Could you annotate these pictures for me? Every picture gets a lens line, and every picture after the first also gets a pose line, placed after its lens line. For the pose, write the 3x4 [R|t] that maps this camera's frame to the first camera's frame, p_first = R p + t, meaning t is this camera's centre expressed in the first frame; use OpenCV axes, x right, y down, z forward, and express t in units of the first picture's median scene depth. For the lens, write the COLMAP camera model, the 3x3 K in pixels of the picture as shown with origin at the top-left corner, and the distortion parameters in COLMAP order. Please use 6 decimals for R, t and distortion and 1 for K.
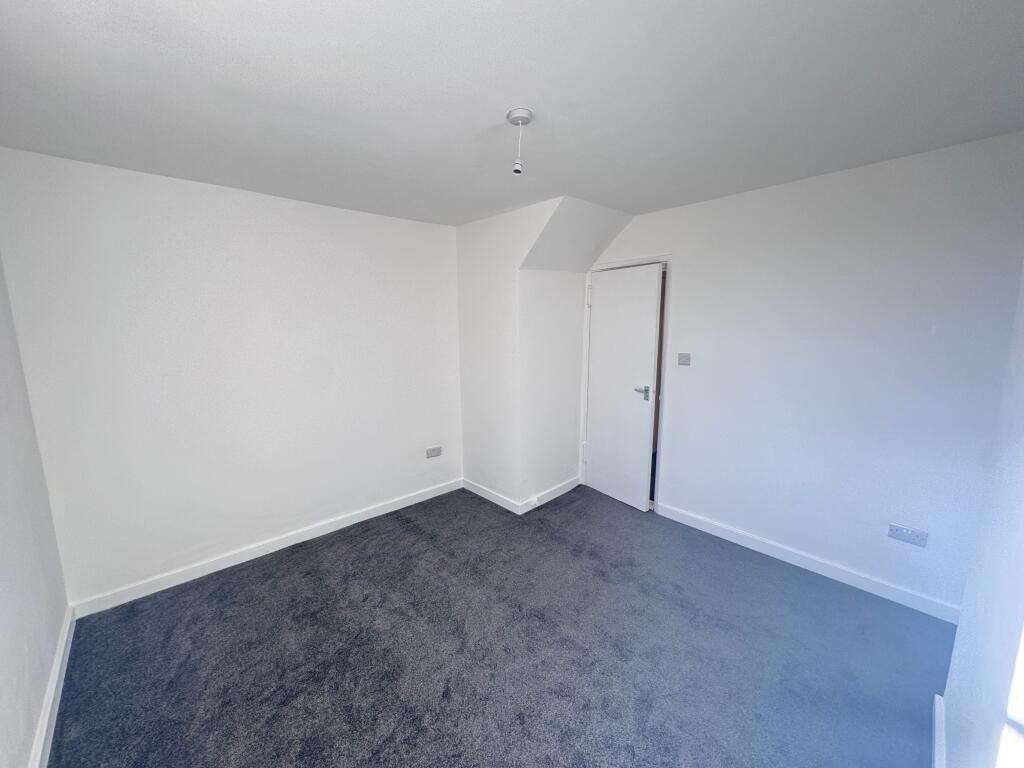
lens RADIAL K [[406.5, 0, 515.3], [0, 406.5, 390.7], [0, 0, 1]] dist [-0.006971, 0.000518]
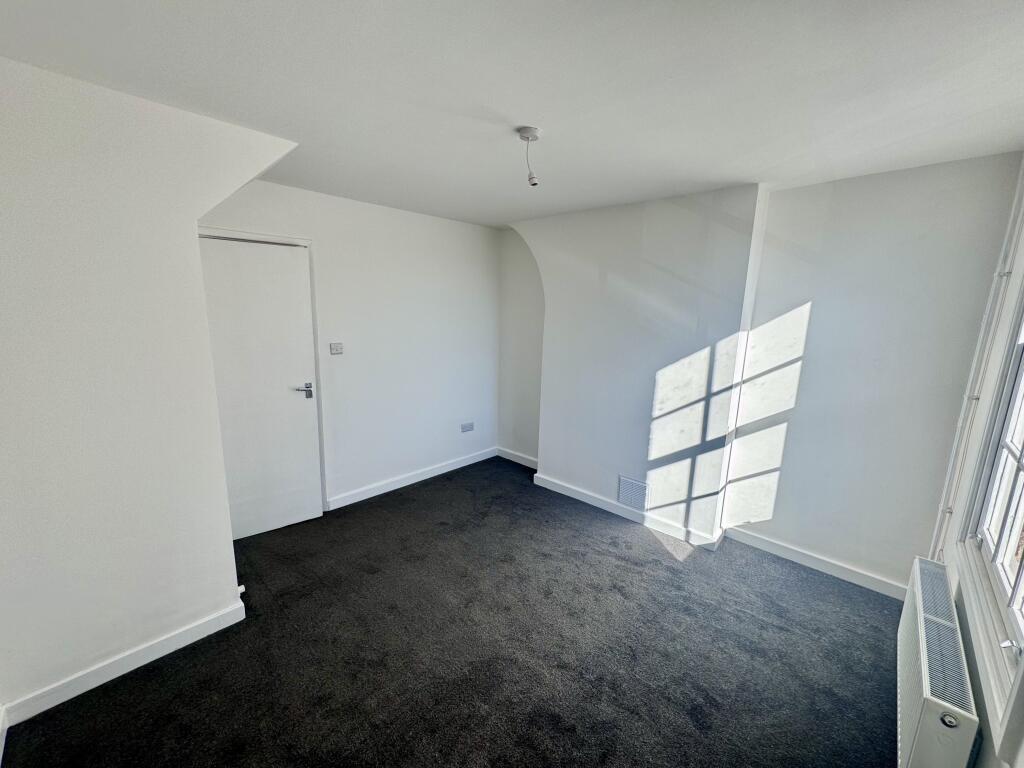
lens RADIAL K [[406.5, 0, 508.5], [0, 406.5, 391.7], [0, 0, 1]] dist [-0.006971, 0.000518]
pose [[-0.065688, -0.194287, 0.978743, -0.659609], [0.145061, 0.968582, 0.202006, -0.121366], [-0.987240, 0.155246, -0.035441, 0.654732]]
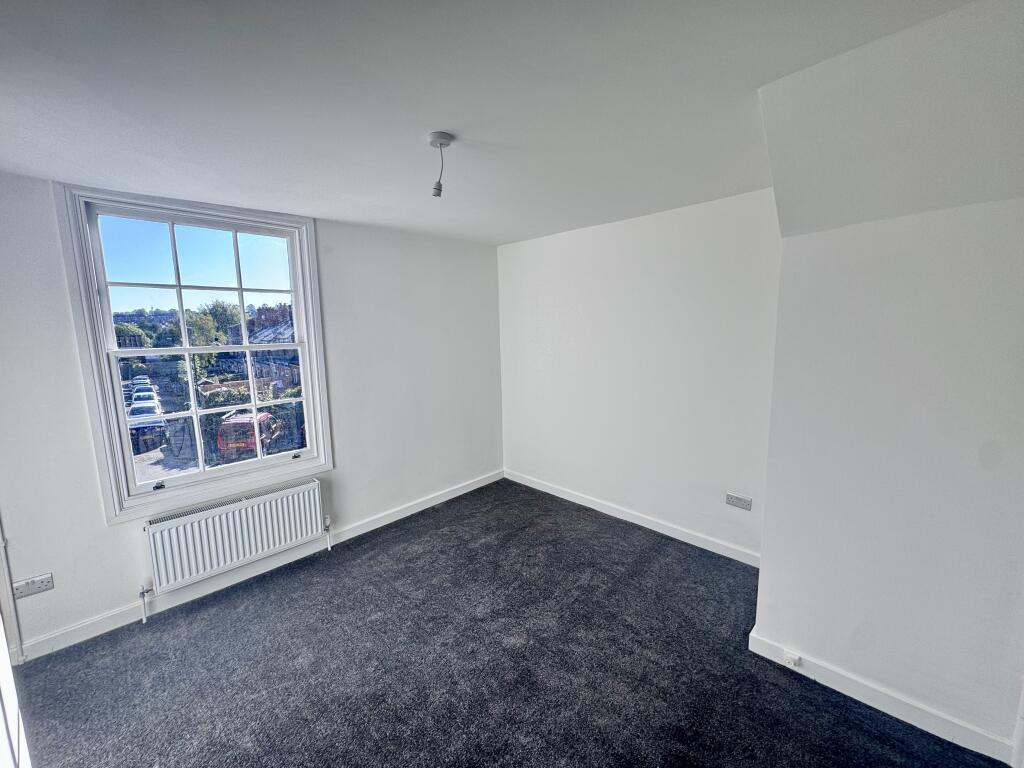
lens RADIAL K [[406.5, 0, 511.0], [0, 406.5, 389.1], [0, 0, 1]] dist [-0.006971, 0.000518]
pose [[0.034273, 0.161051, -0.986351, 0.615149], [-0.152672, 0.976191, 0.154087, -0.126909], [0.987682, 0.145307, 0.058045, 0.651036]]
